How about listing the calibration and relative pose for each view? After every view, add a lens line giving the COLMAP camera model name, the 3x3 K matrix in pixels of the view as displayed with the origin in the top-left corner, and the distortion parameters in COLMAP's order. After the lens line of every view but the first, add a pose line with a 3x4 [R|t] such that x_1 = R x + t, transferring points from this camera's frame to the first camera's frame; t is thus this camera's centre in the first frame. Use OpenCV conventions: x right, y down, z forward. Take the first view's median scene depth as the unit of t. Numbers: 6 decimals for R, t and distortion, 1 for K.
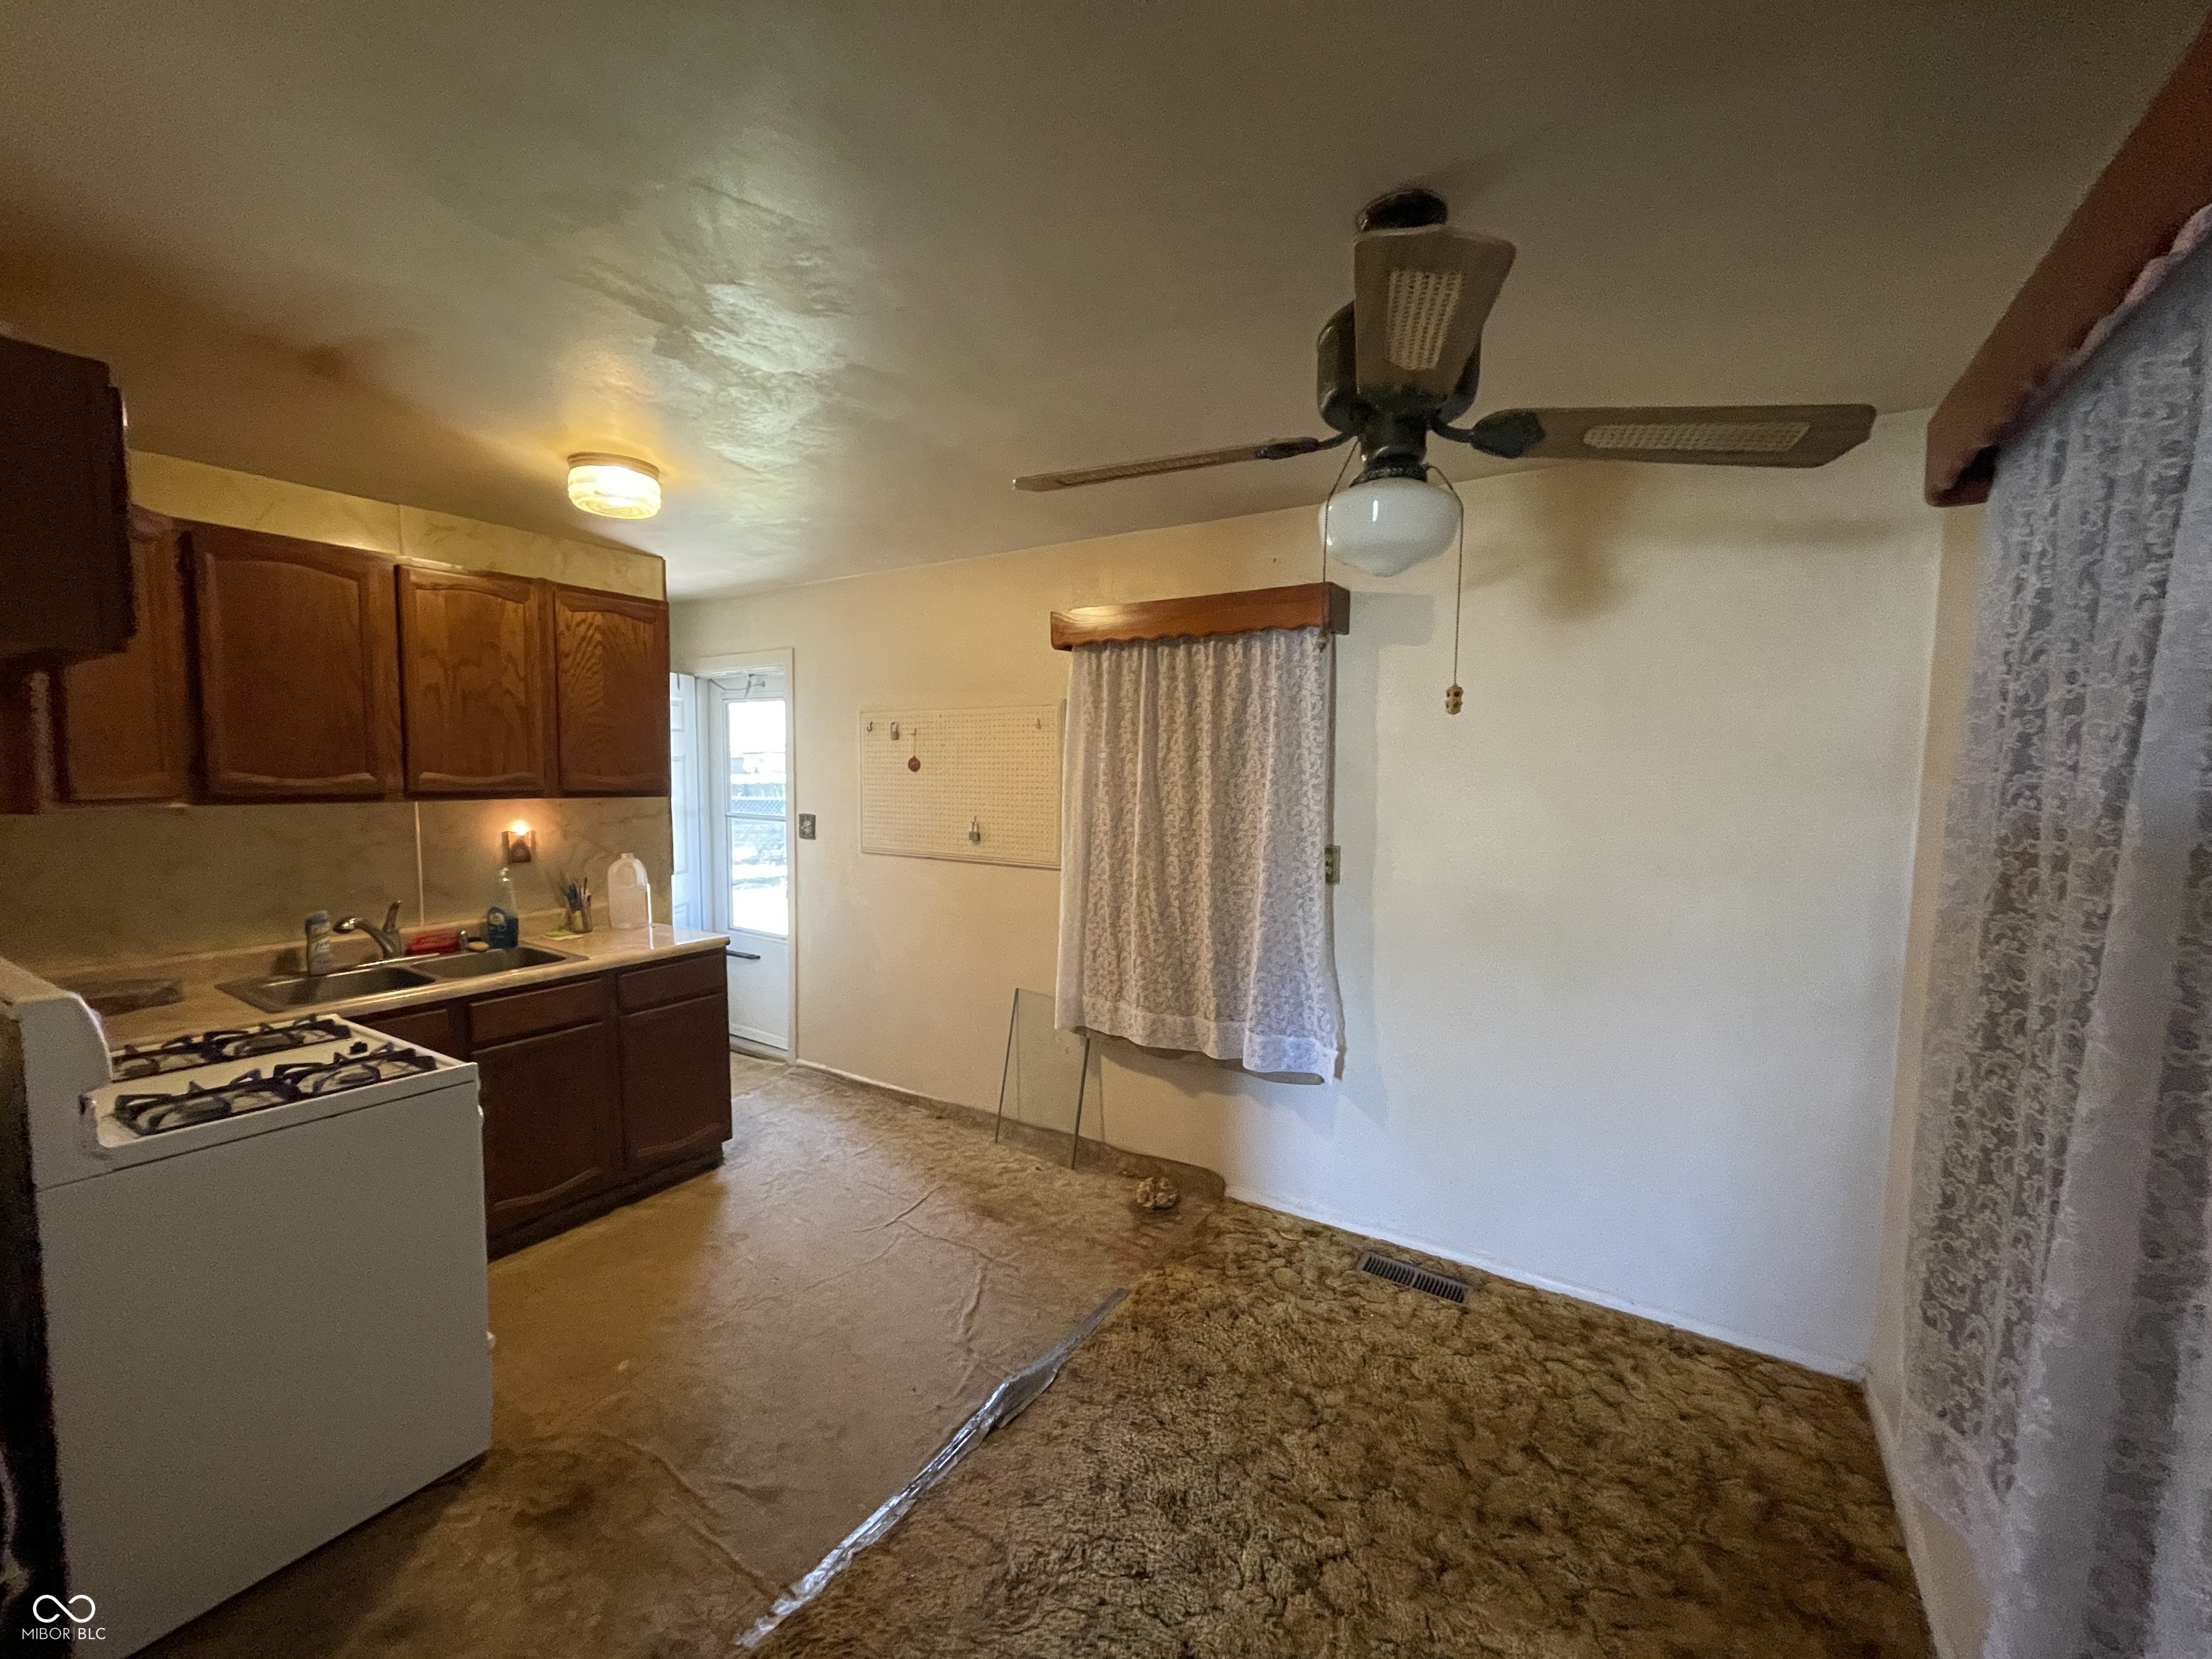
lens RADIAL K [[891.7, 0, 1115.5], [0, 891.7, 839.4], [0, 0, 1]] dist [-0.000750, -0.000048]
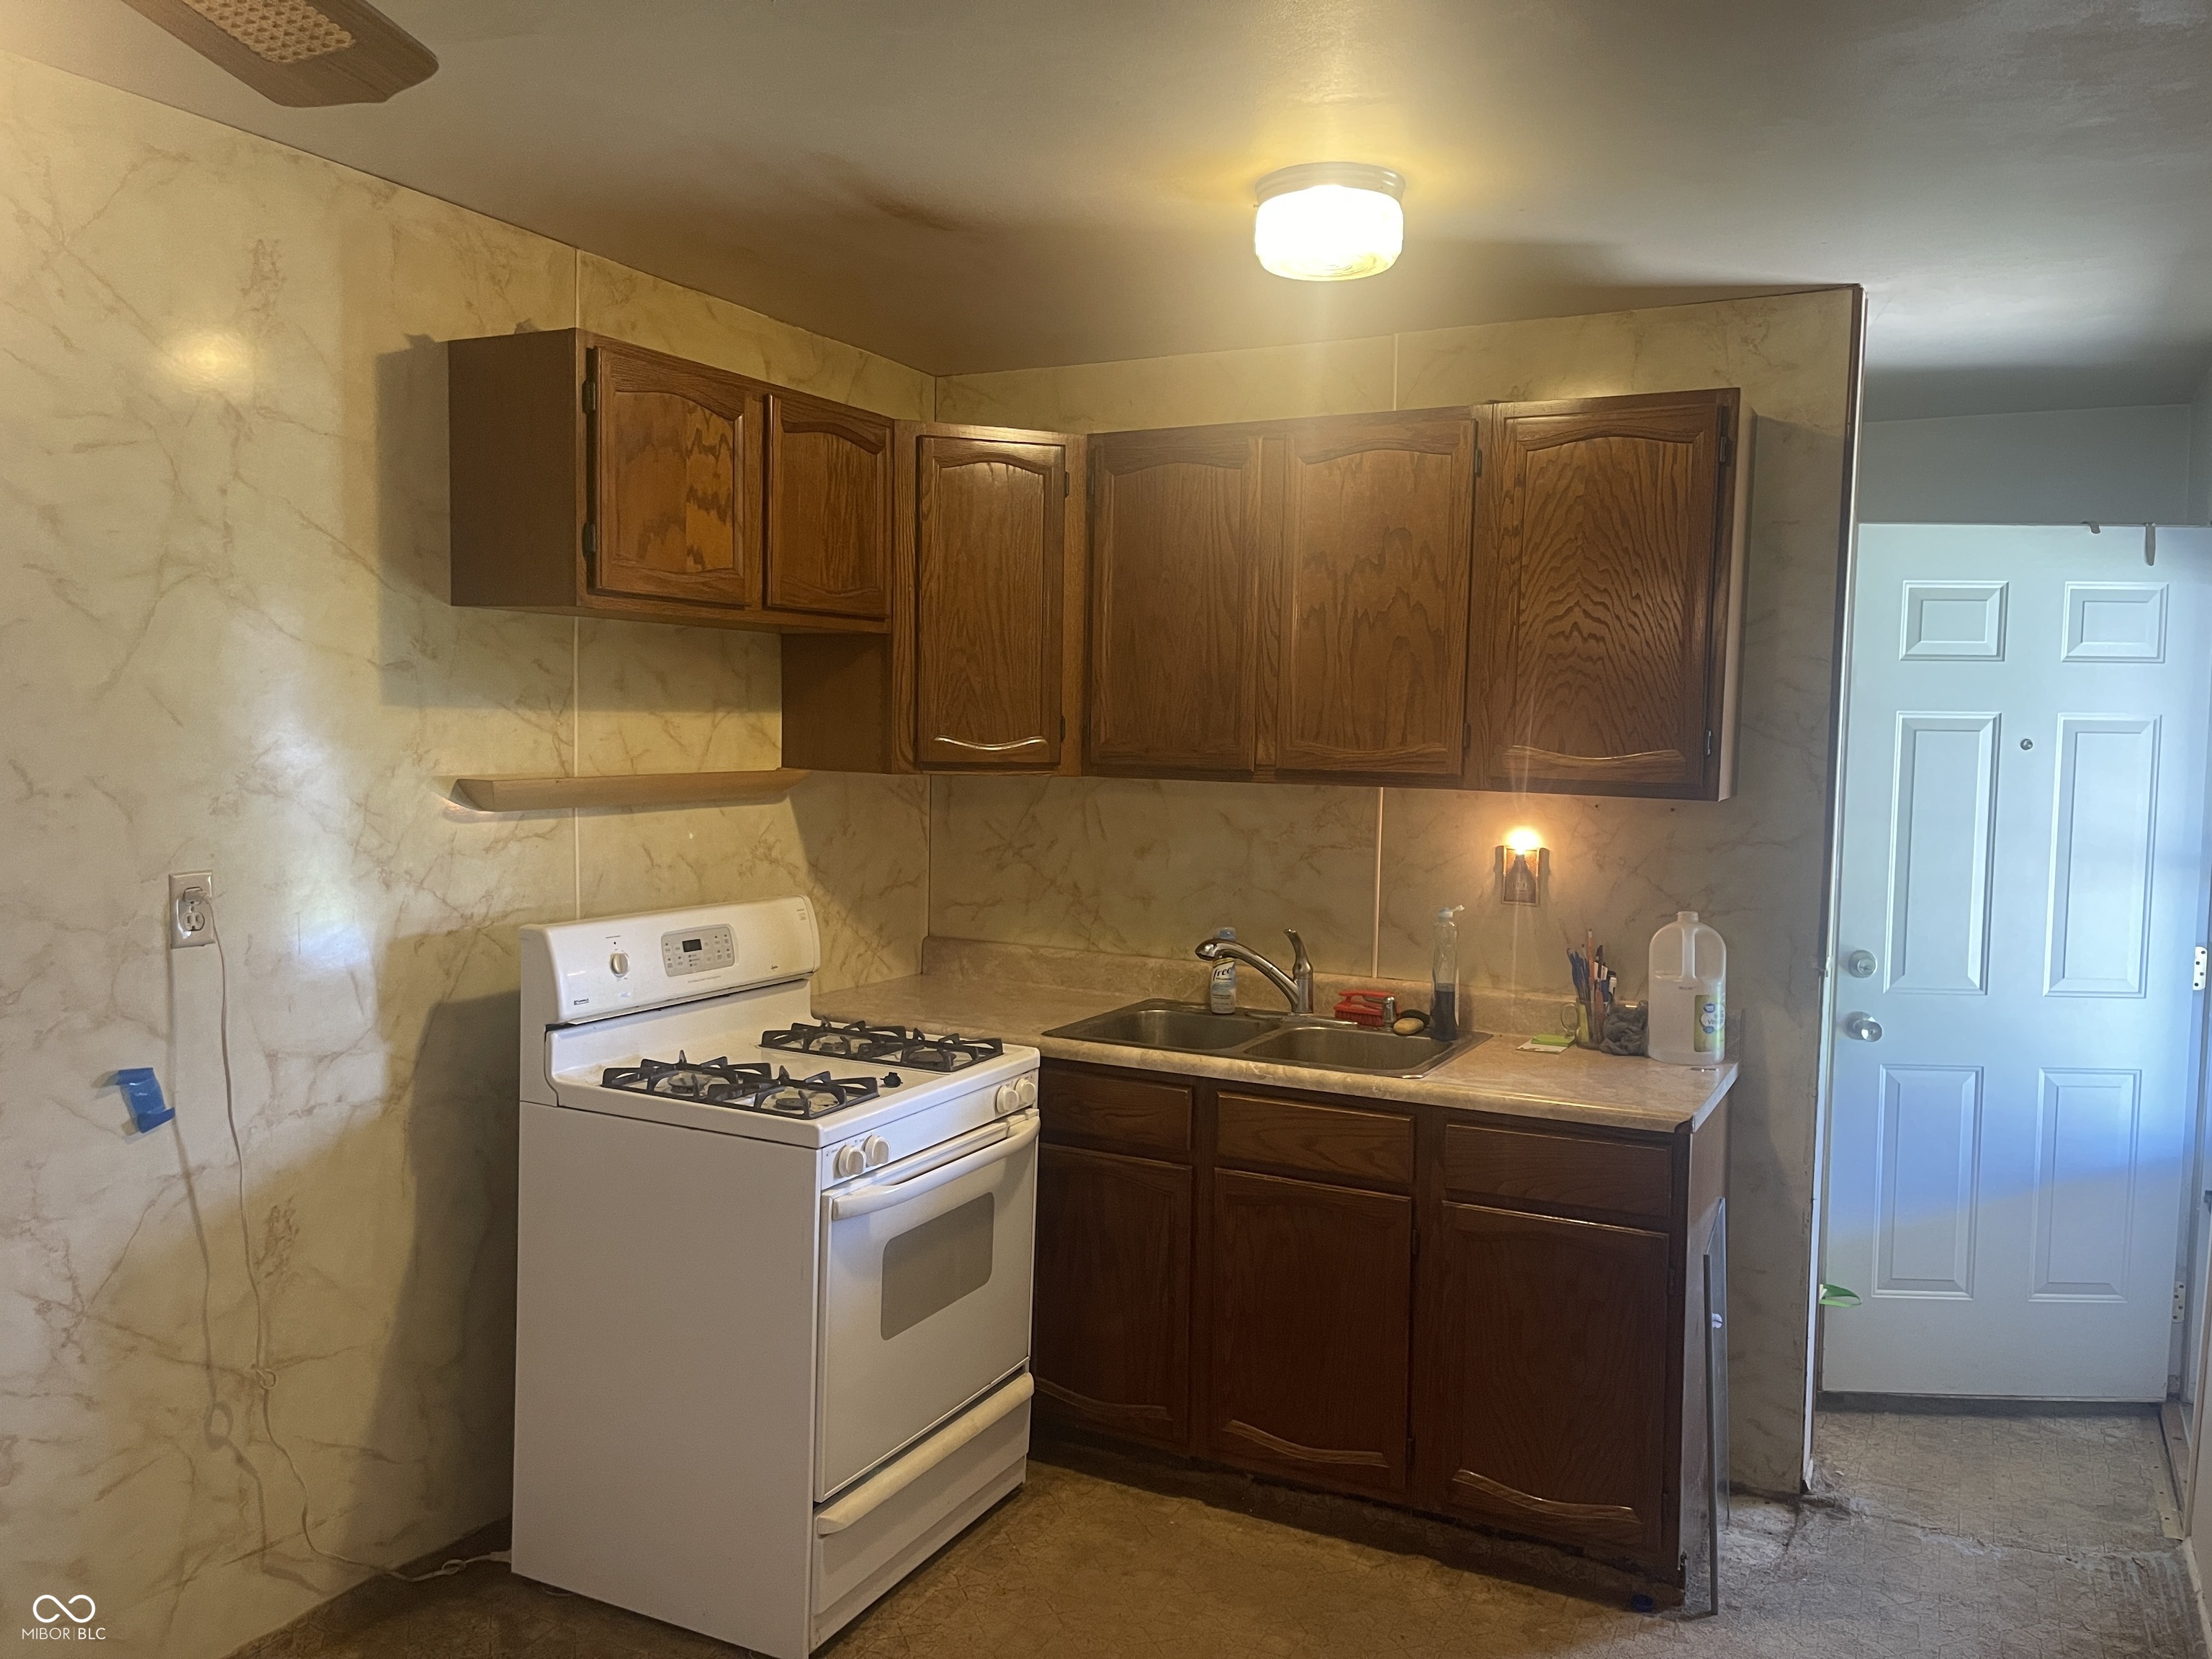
lens RADIAL K [[1661.2, 0, 1112.1], [0, 1661.2, 820.7], [0, 0, 1]] dist [0.009627, -0.010069]
pose [[0.080207, 0.049520, -0.995547, 0.409308], [-0.096510, 0.994459, 0.041690, -0.049516], [0.992095, 0.092736, 0.084542, 0.704729]]
